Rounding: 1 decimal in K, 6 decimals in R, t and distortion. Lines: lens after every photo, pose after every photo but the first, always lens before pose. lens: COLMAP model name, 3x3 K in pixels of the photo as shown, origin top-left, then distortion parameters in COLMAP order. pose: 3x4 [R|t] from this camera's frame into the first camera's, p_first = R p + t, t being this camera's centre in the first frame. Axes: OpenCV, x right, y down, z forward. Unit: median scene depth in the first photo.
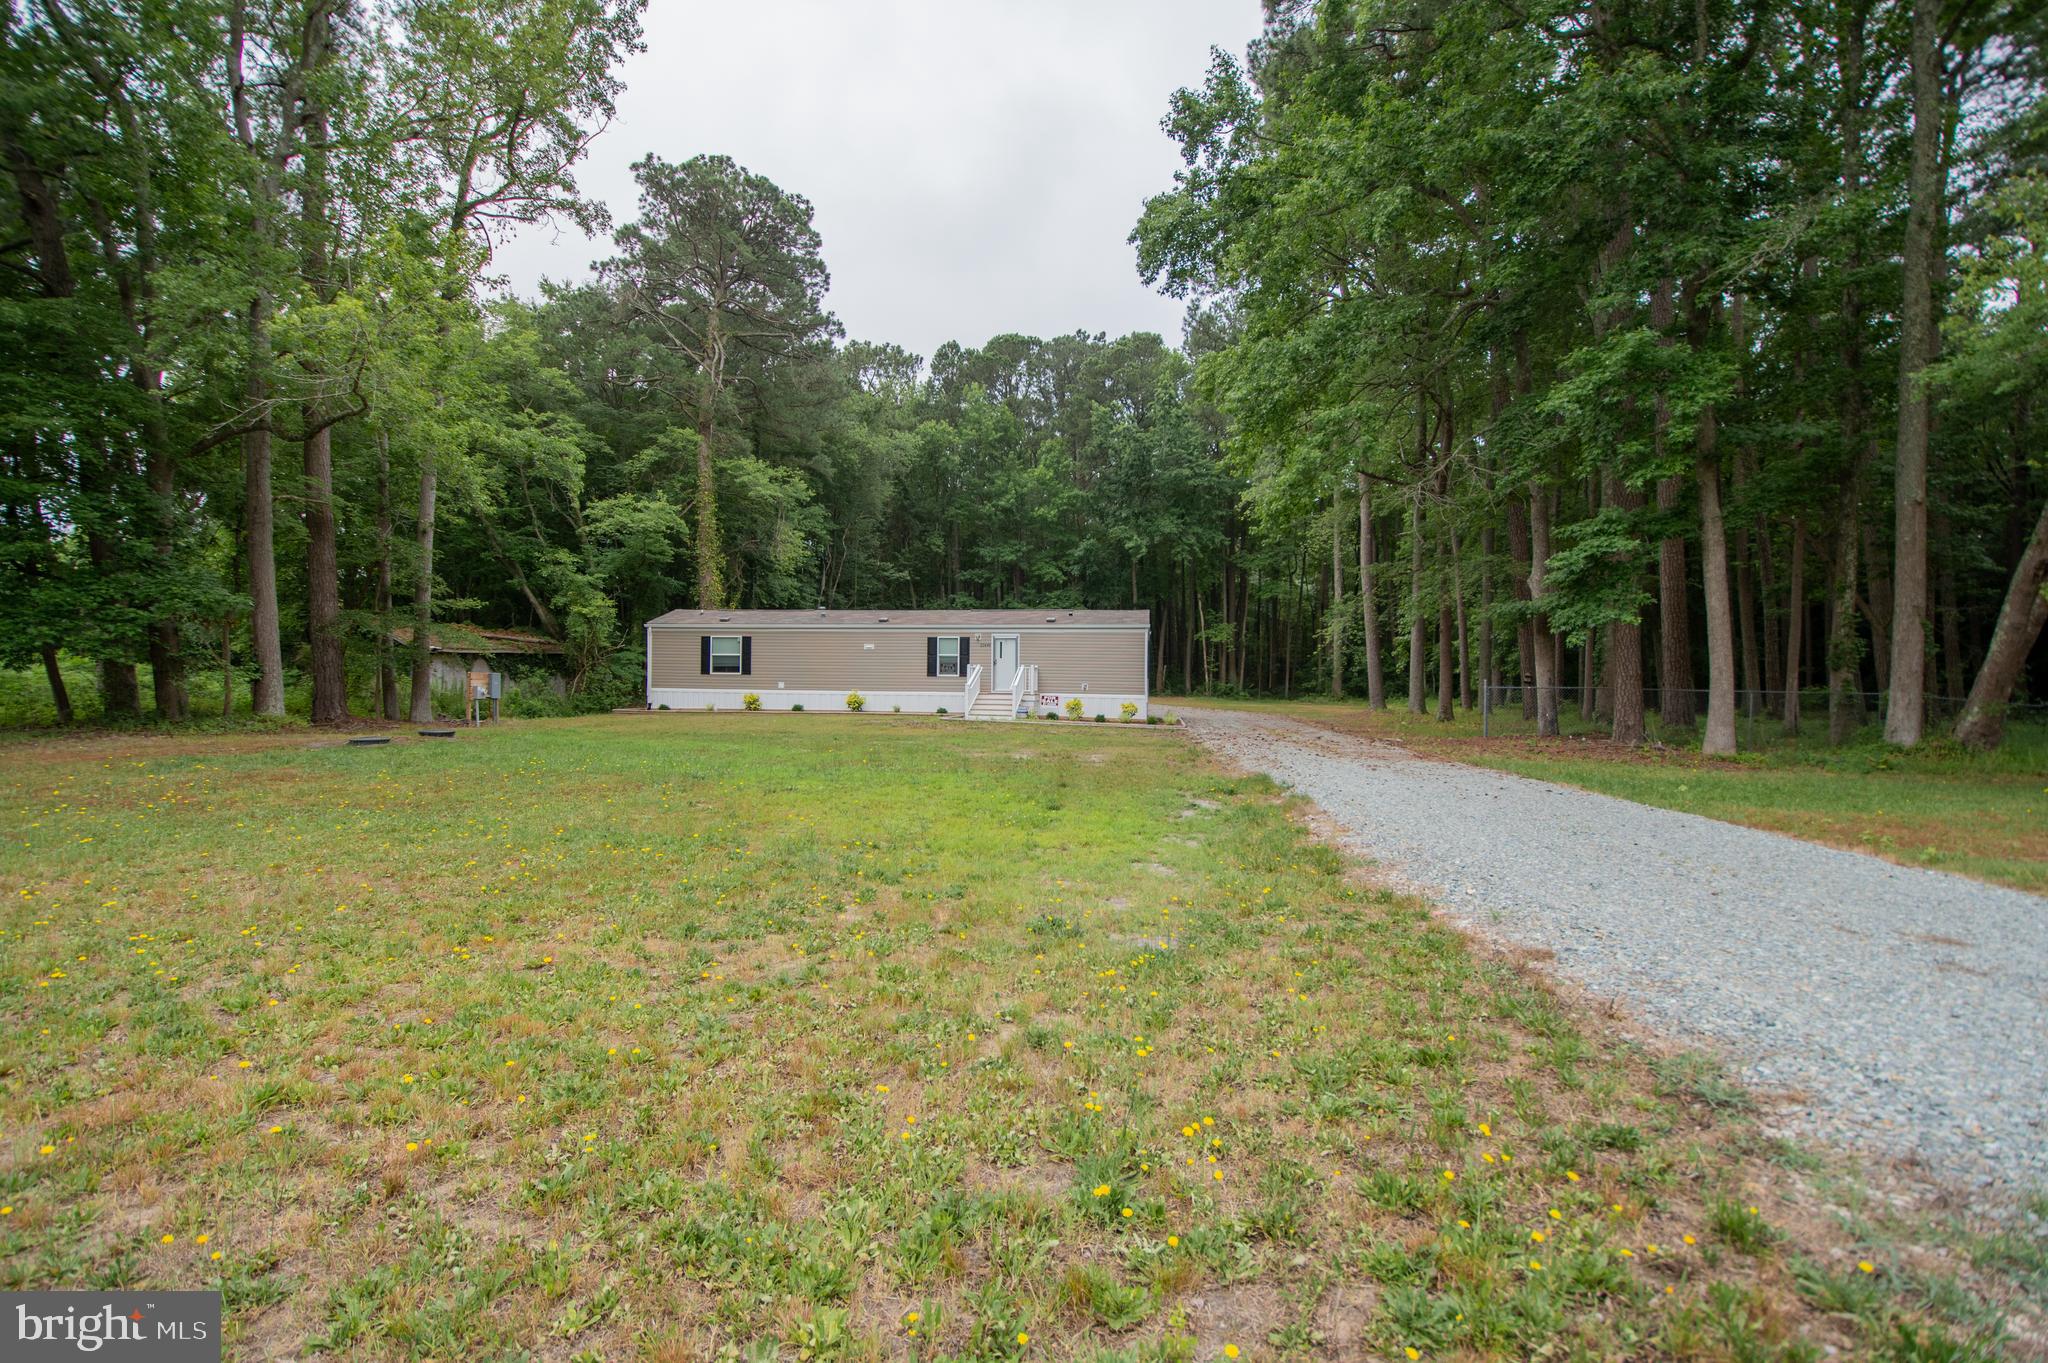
lens RADIAL K [[911.7, 0, 1024.9], [0, 911.7, 680.9], [0, 0, 1]] dist [-0.015484, -0.002096]
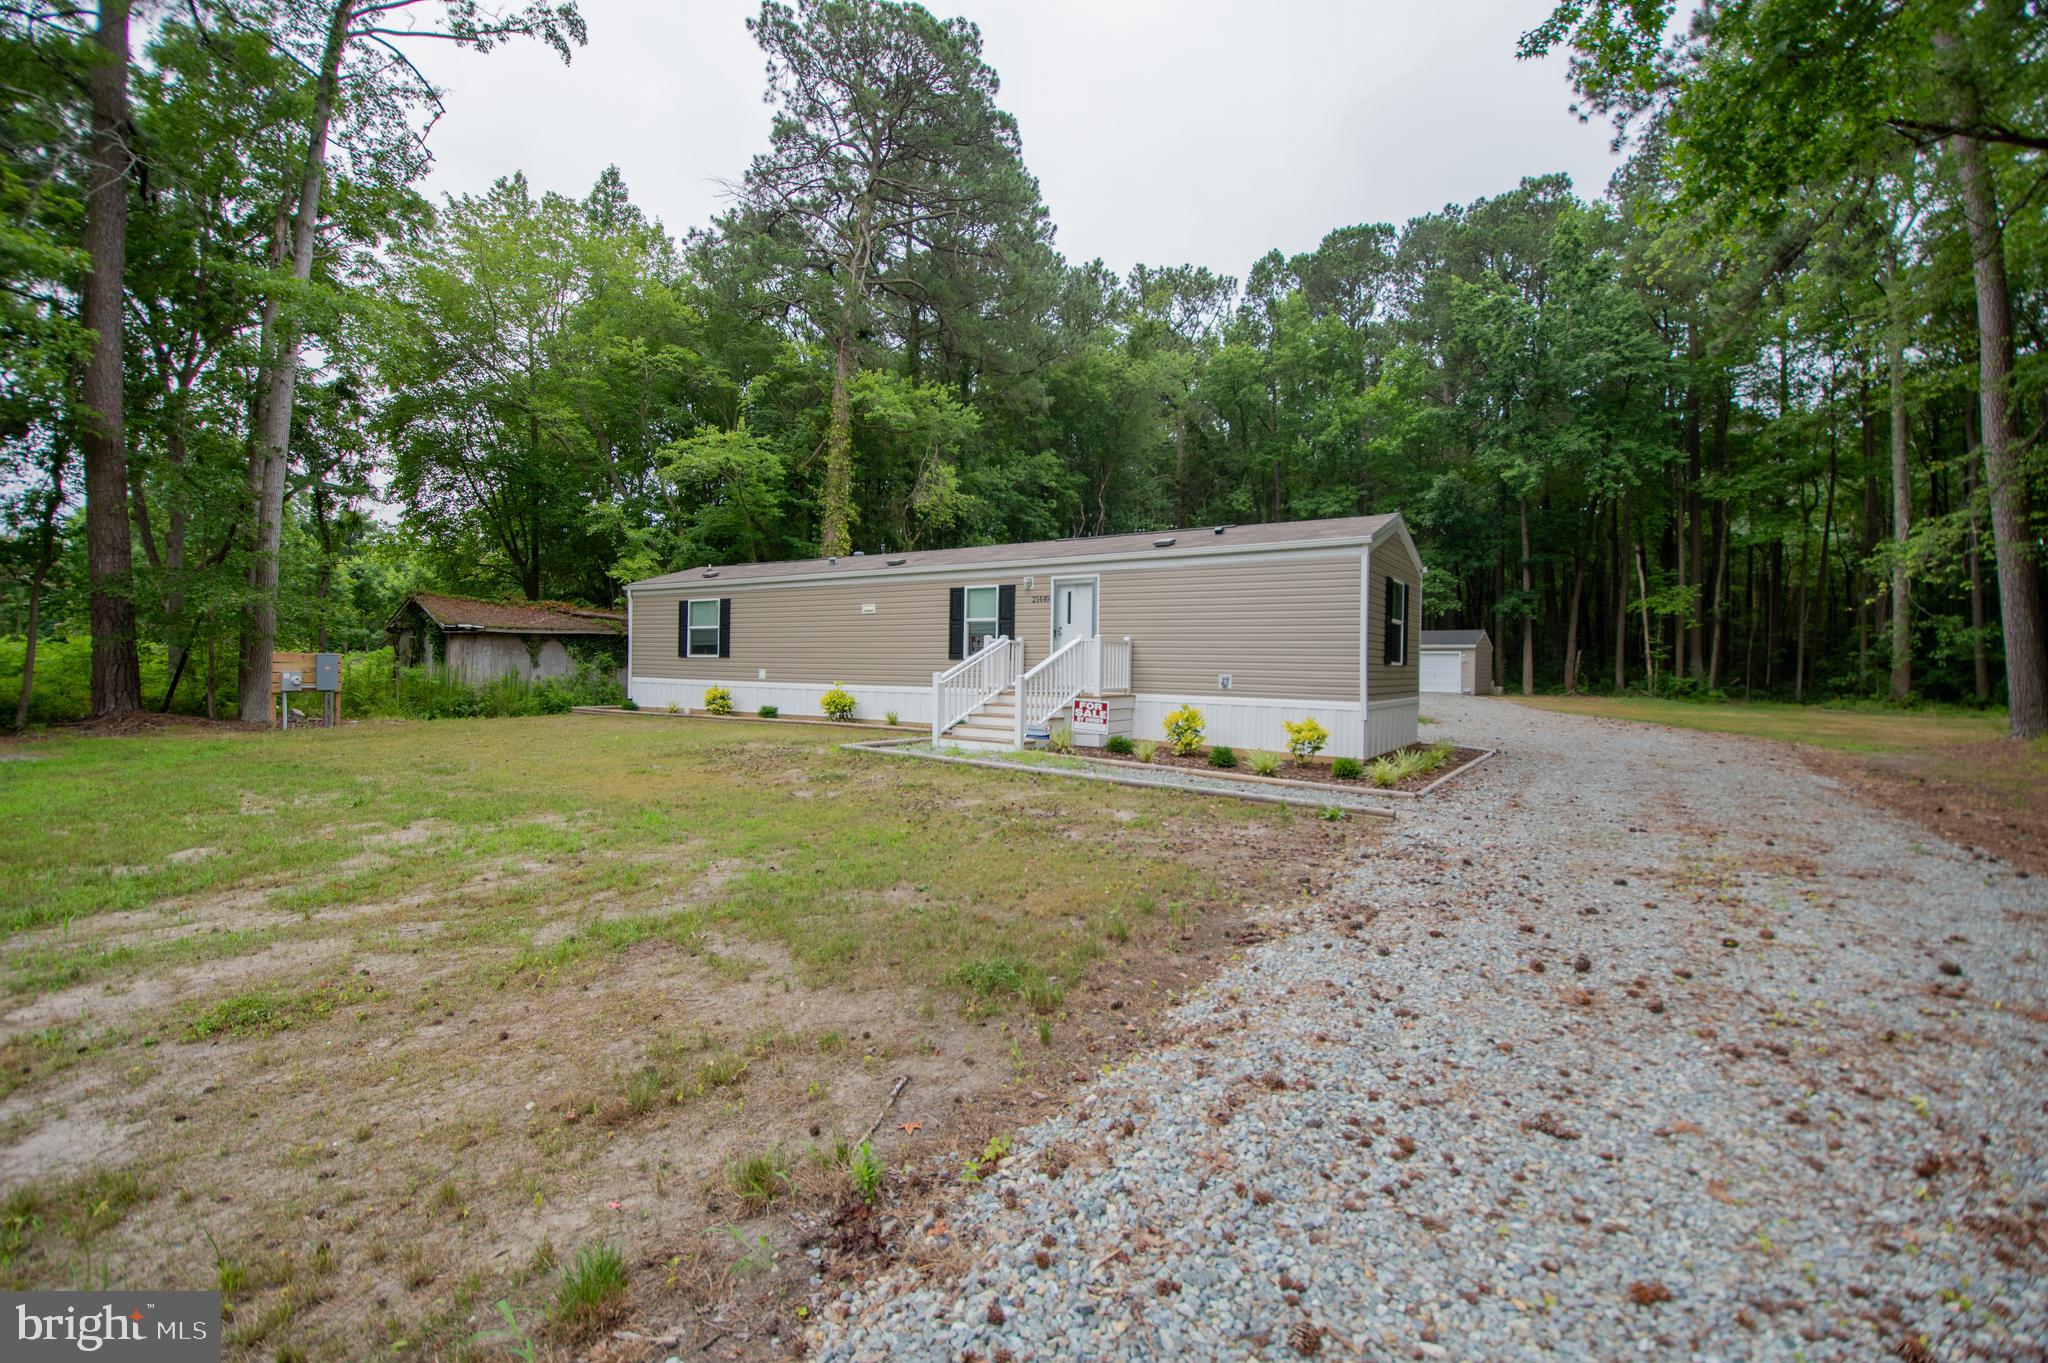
lens RADIAL K [[911.7, 0, 985.8], [0, 911.7, 672.8], [0, 0, 1]] dist [-0.015484, -0.002096]
pose [[0.896949, 0.004842, -0.442107, 0.095760], [-0.004522, 0.999988, 0.001778, 0.001233], [0.442111, 0.000404, 0.896960, 0.322111]]
